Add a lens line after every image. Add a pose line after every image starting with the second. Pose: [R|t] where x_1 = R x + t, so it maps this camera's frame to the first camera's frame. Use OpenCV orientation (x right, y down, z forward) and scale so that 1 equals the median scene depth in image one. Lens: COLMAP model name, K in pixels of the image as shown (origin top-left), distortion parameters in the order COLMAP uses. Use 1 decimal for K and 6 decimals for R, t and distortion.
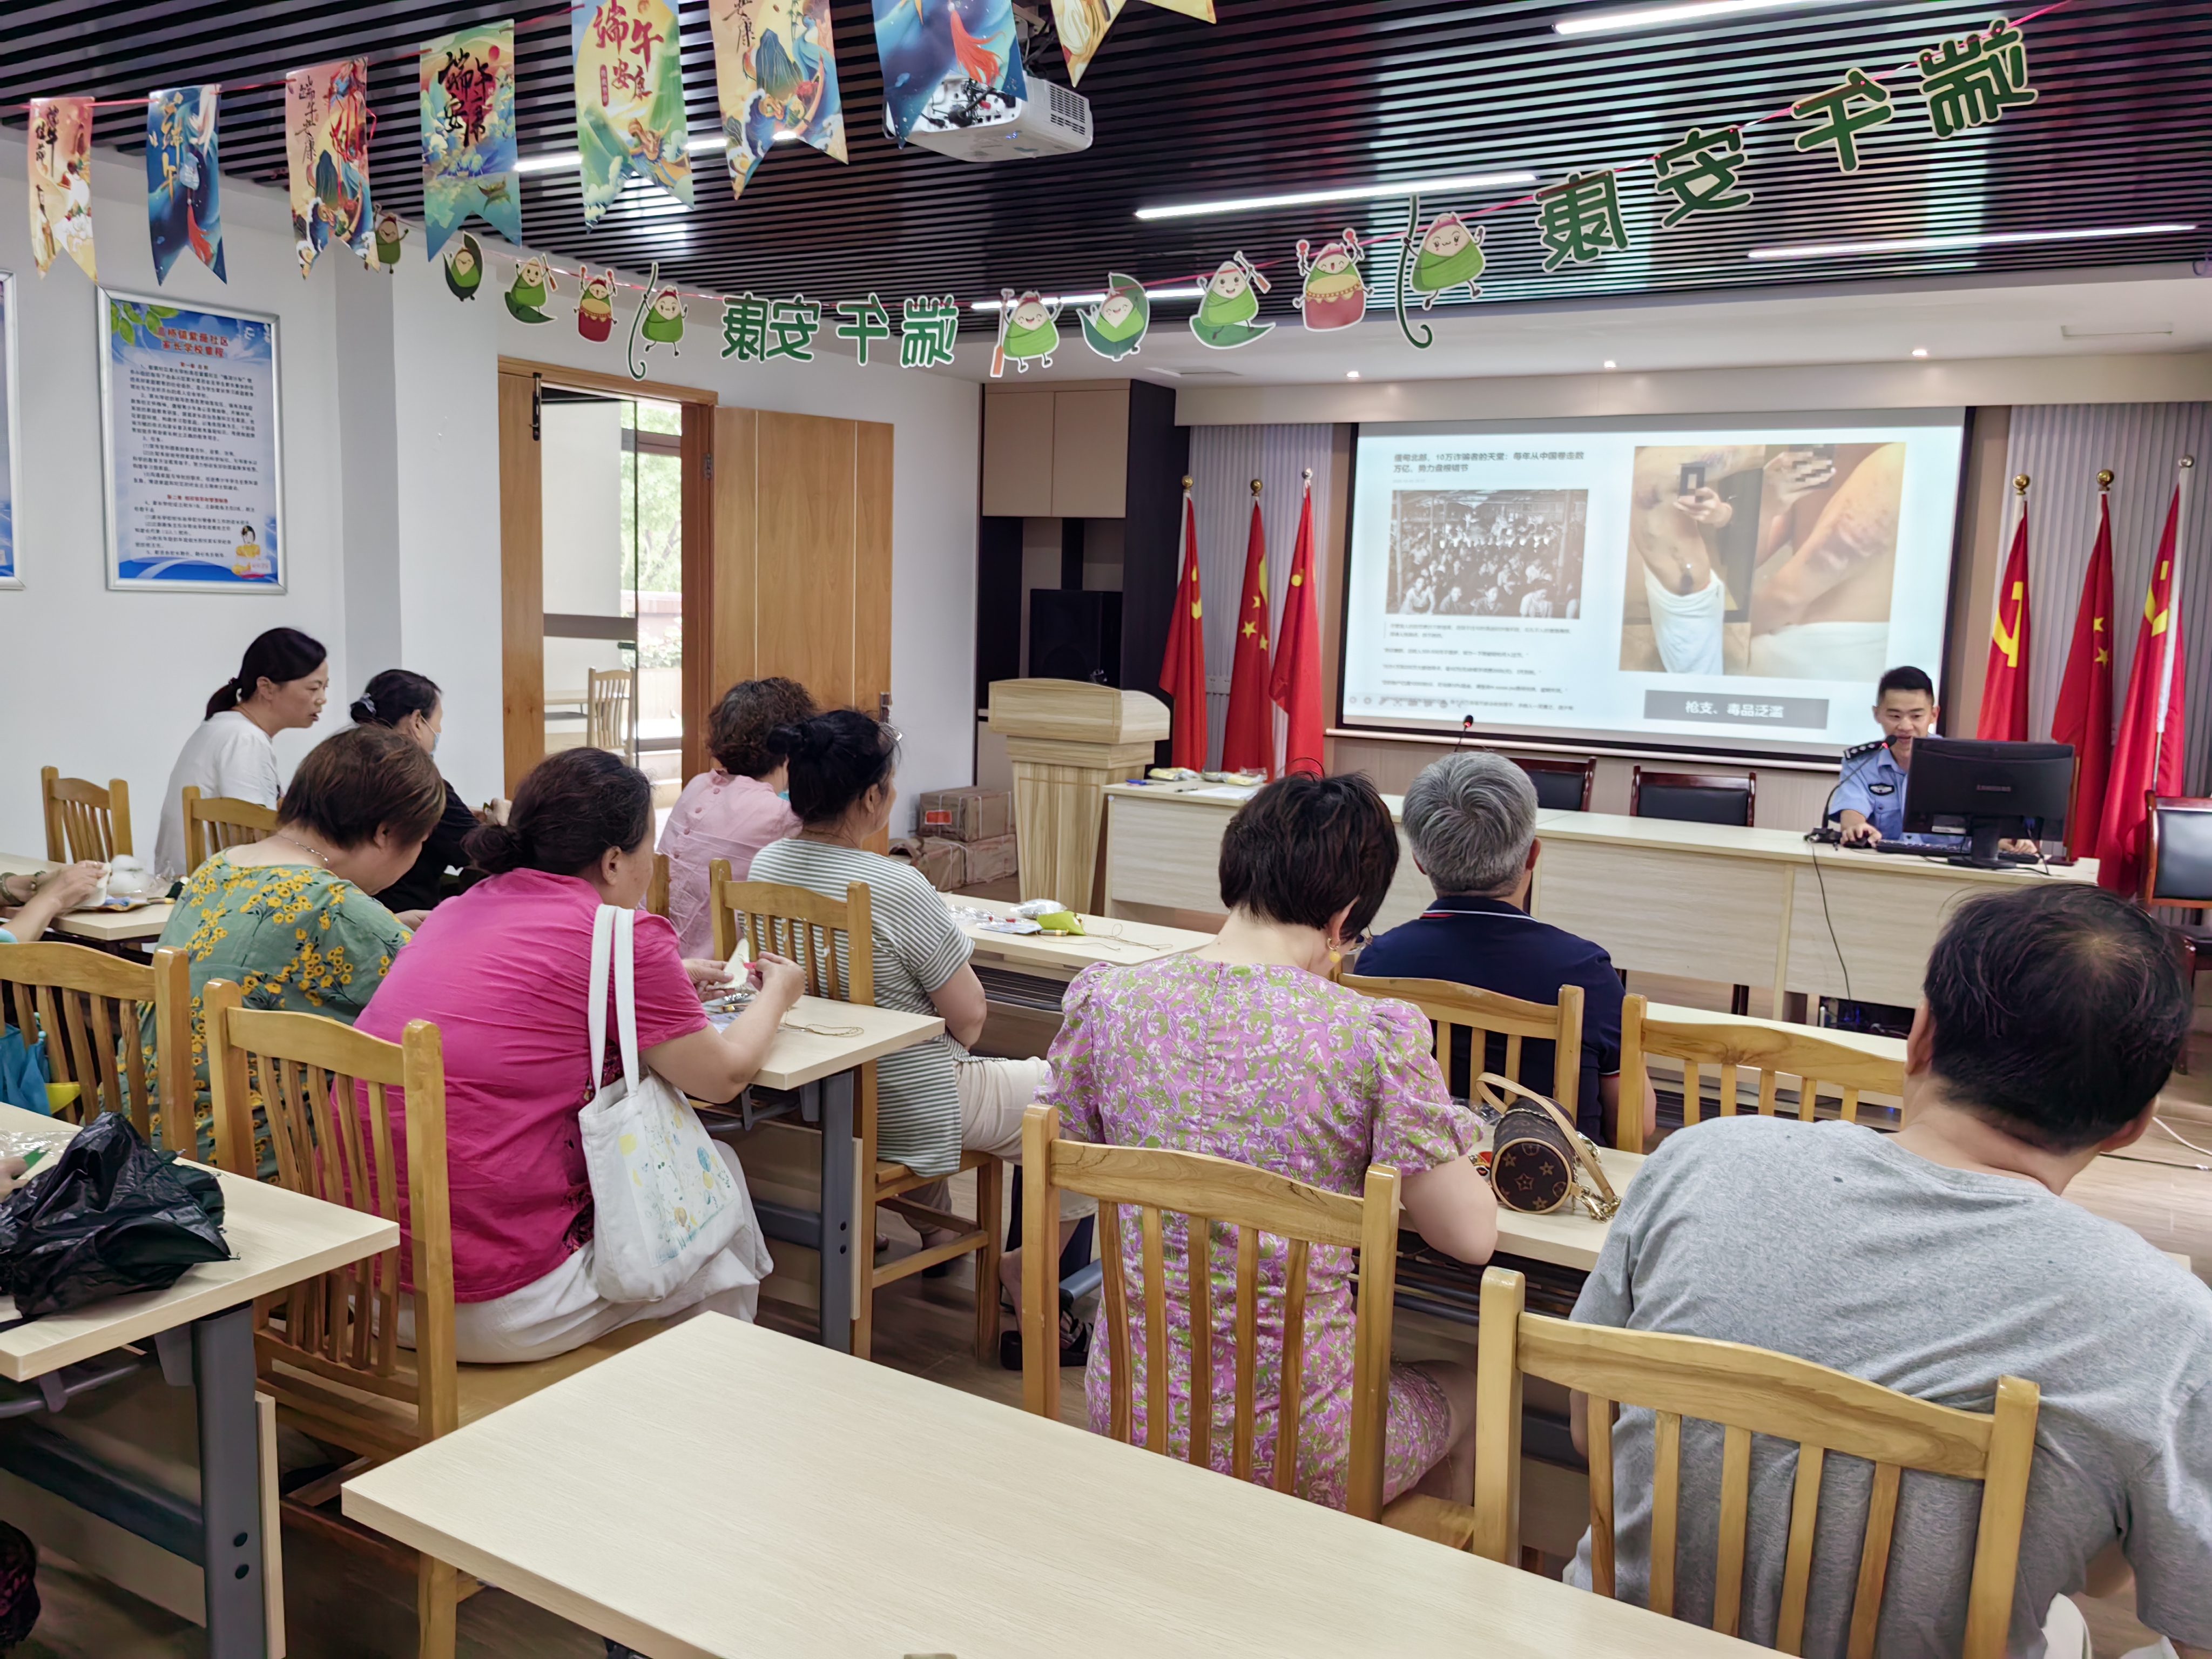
lens RADIAL K [[1759.3, 0, 1106.0], [0, 1759.3, 829.5], [0, 0, 1]] dist [0.033211, -0.040883]
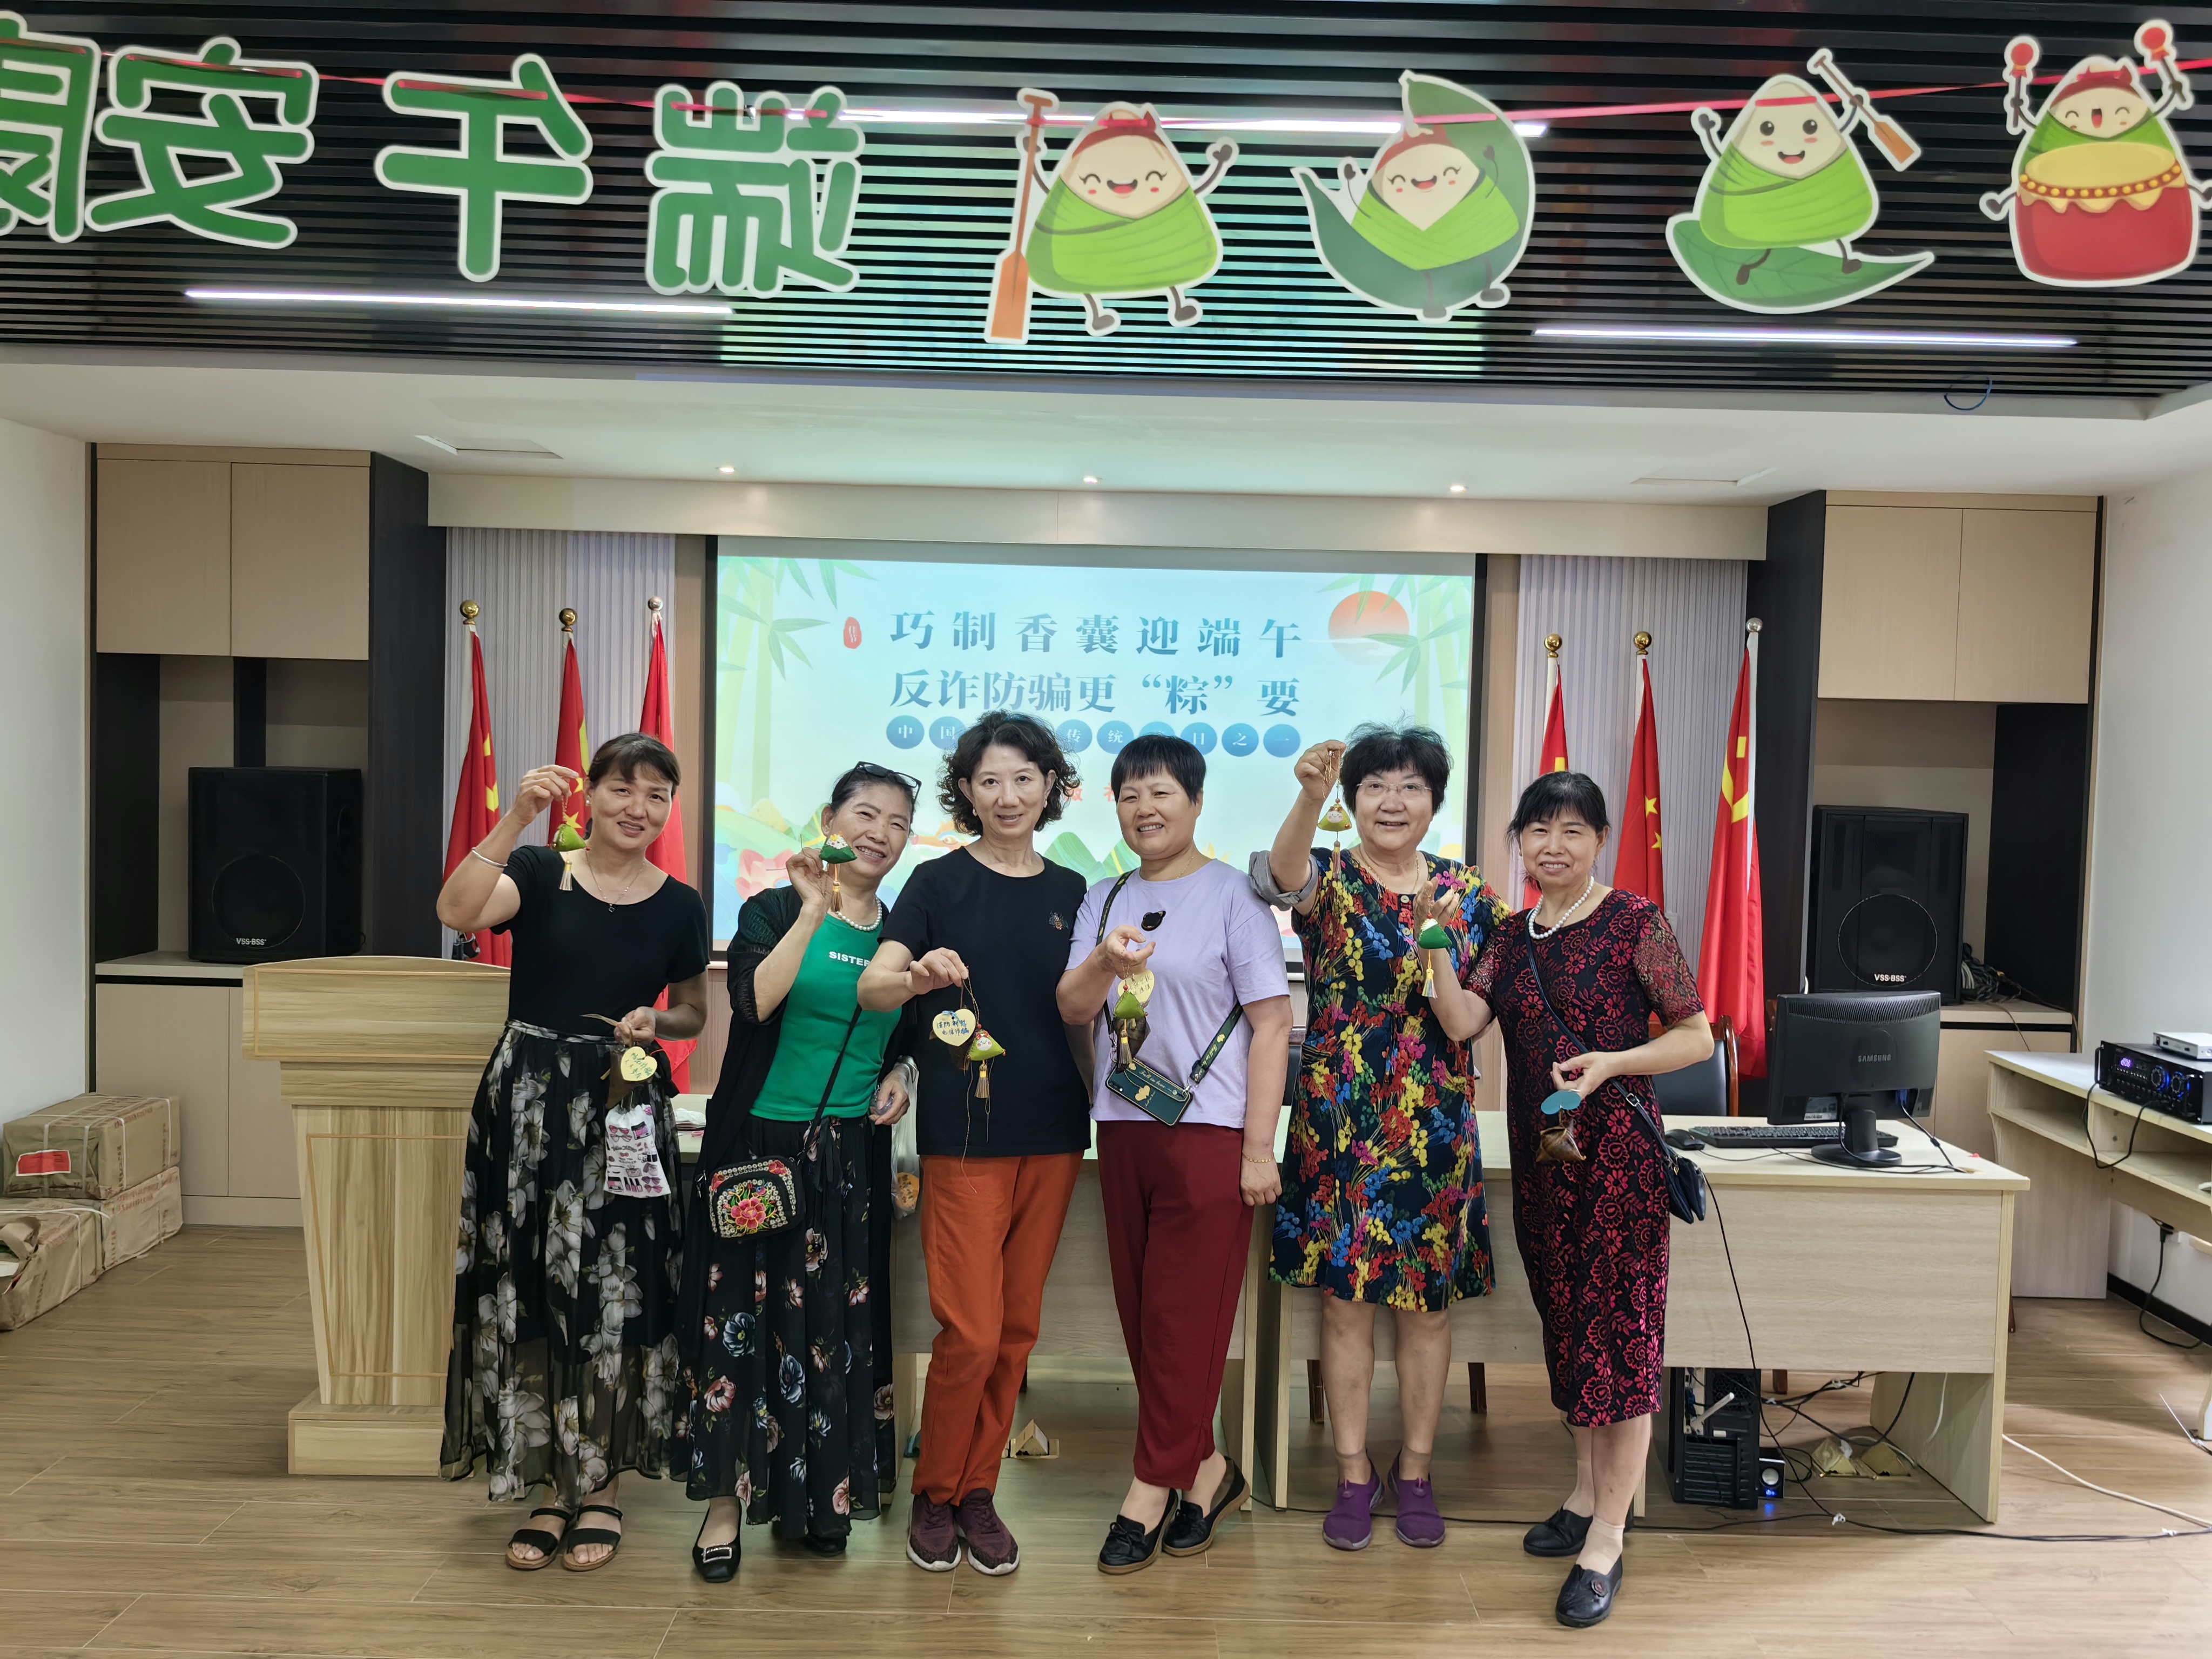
lens RADIAL K [[1759.3, 0, 1106.0], [0, 1759.3, 829.5], [0, 0, 1]] dist [0.033211, -0.040883]
pose [[0.853357, -0.036862, 0.520023, -0.125450], [0.072329, 0.996222, -0.048074, -0.083085], [-0.516286, 0.078636, 0.852799, 0.400300]]
